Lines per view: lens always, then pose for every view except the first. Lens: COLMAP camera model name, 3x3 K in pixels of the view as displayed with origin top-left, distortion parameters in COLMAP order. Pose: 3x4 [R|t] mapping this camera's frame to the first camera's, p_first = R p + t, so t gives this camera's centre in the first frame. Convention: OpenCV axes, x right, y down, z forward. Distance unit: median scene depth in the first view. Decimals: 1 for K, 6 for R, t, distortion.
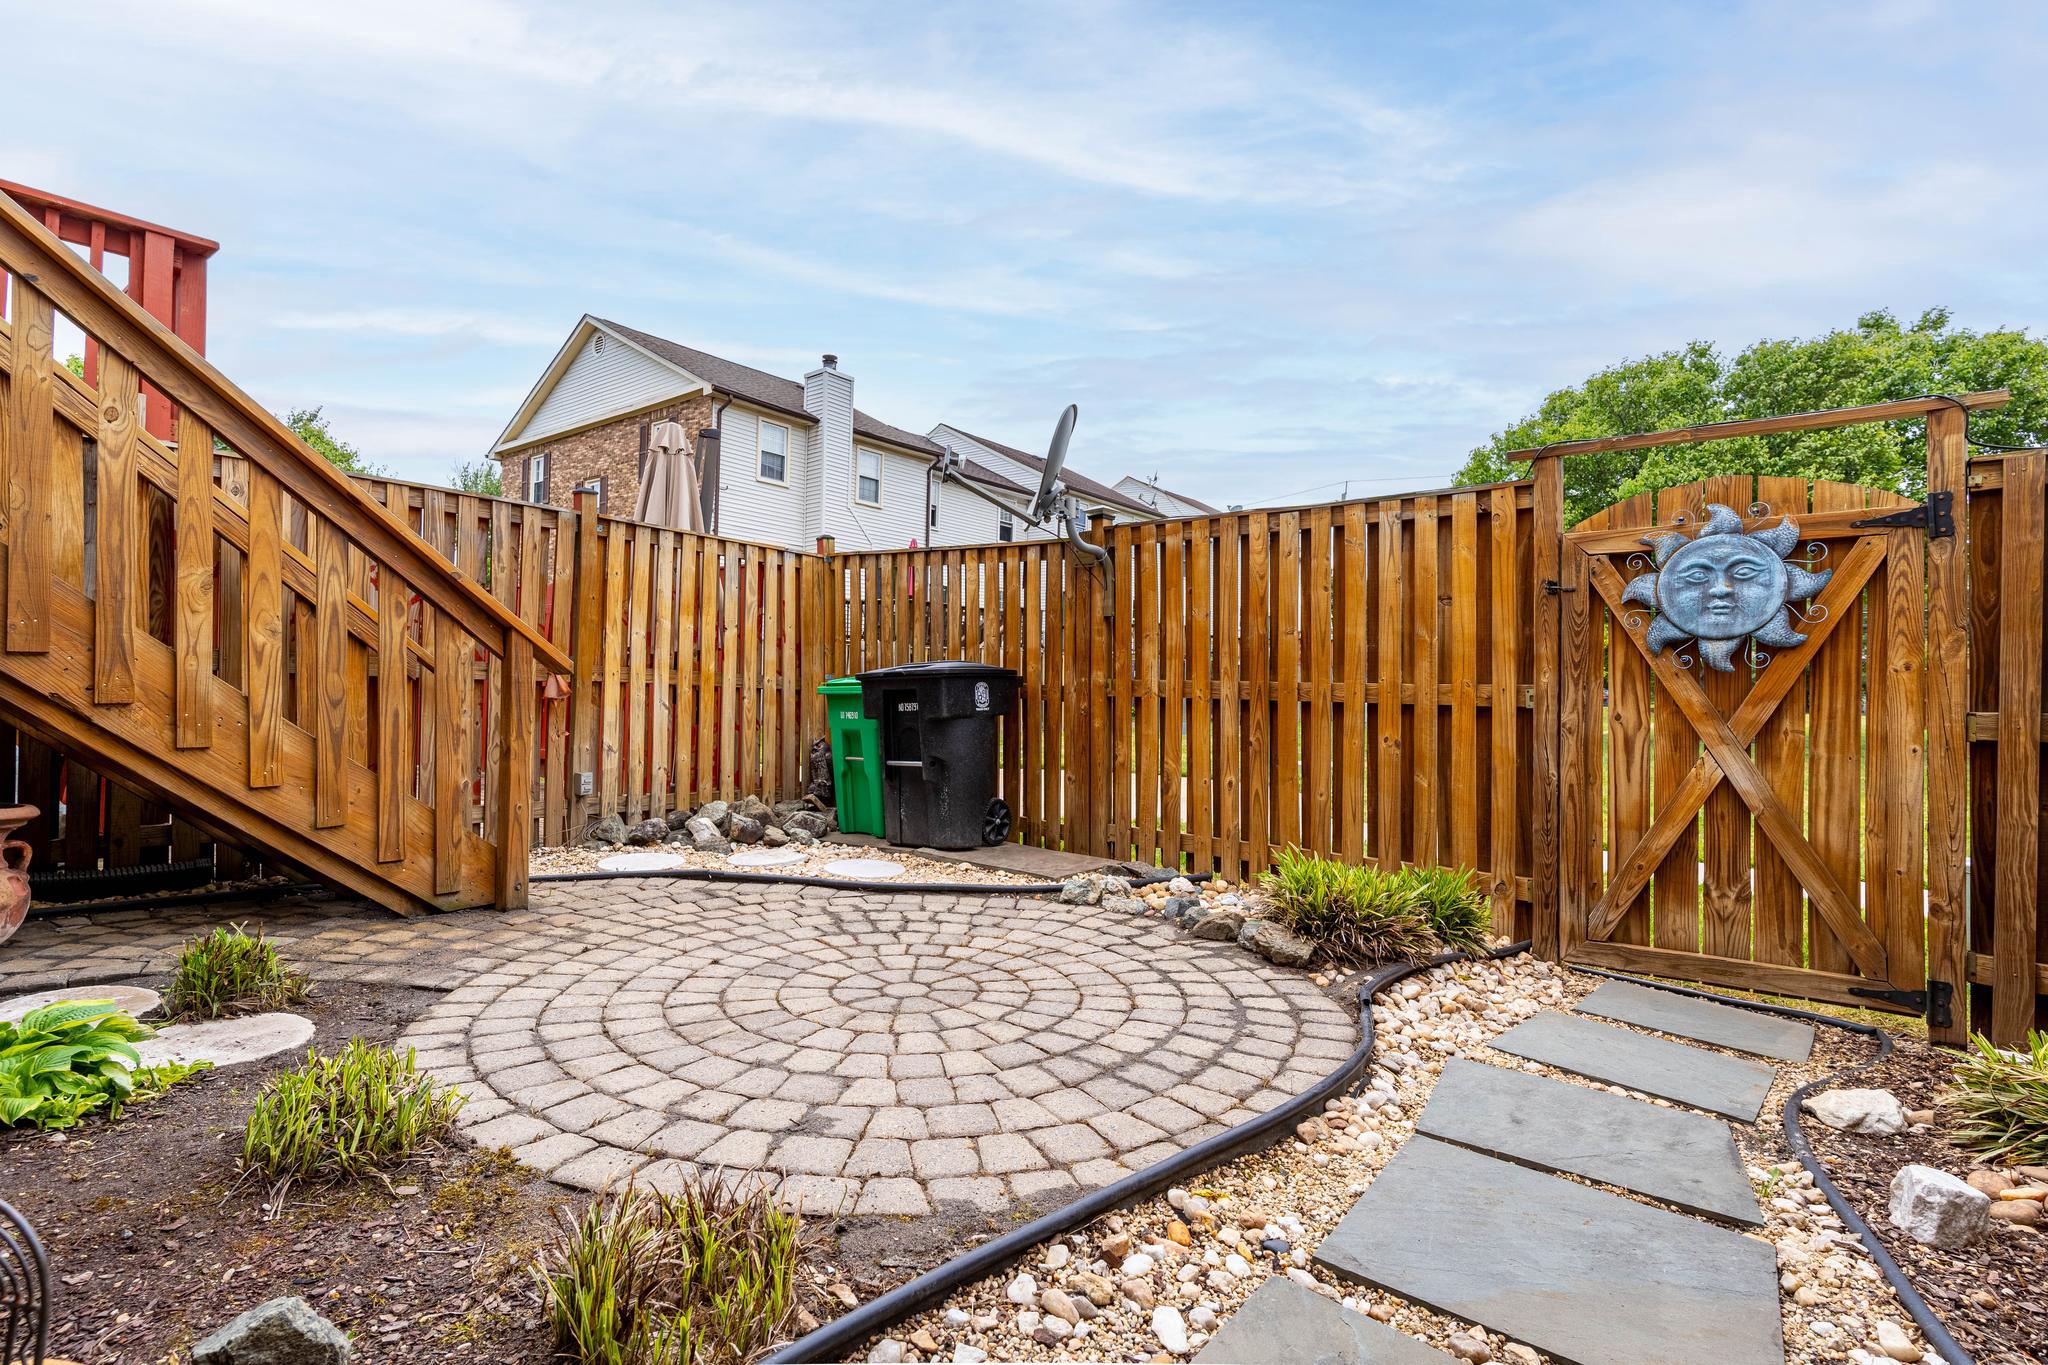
lens RADIAL K [[1006.3, 0, 1010.6], [0, 1006.3, 672.8], [0, 0, 1]] dist [0.001020, -0.001022]
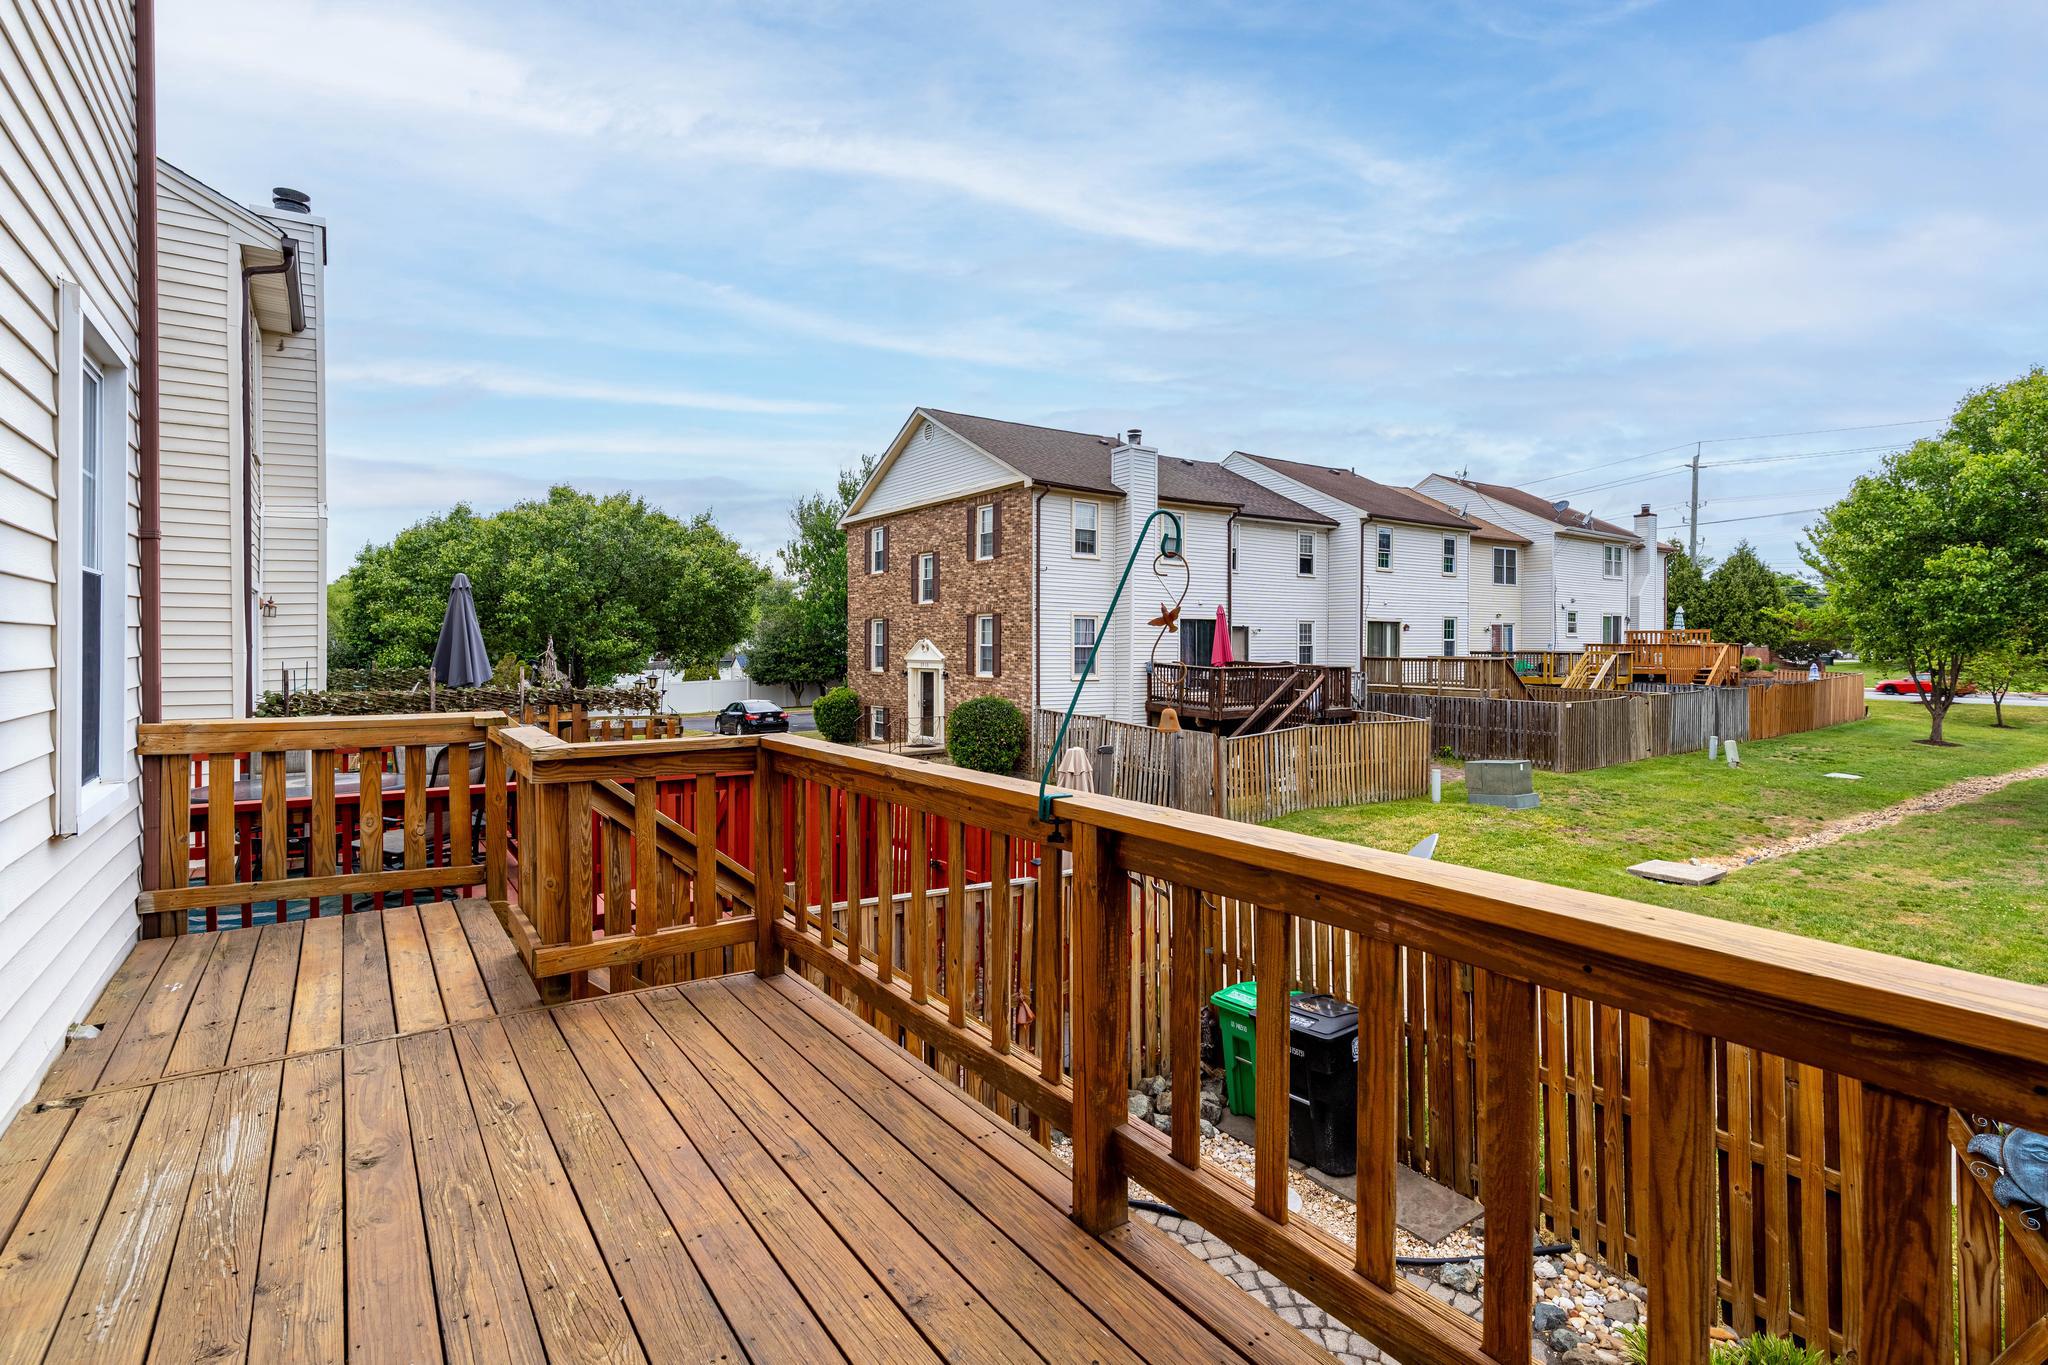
lens RADIAL K [[1006.3, 0, 997.7], [0, 1006.3, 642.2], [0, 0, 1]] dist [0.001020, -0.001022]
pose [[0.956936, -0.021658, -0.289490, -0.080728], [0.020927, 0.999765, -0.005623, -0.469446], [0.289544, -0.000678, 0.957164, -0.304193]]
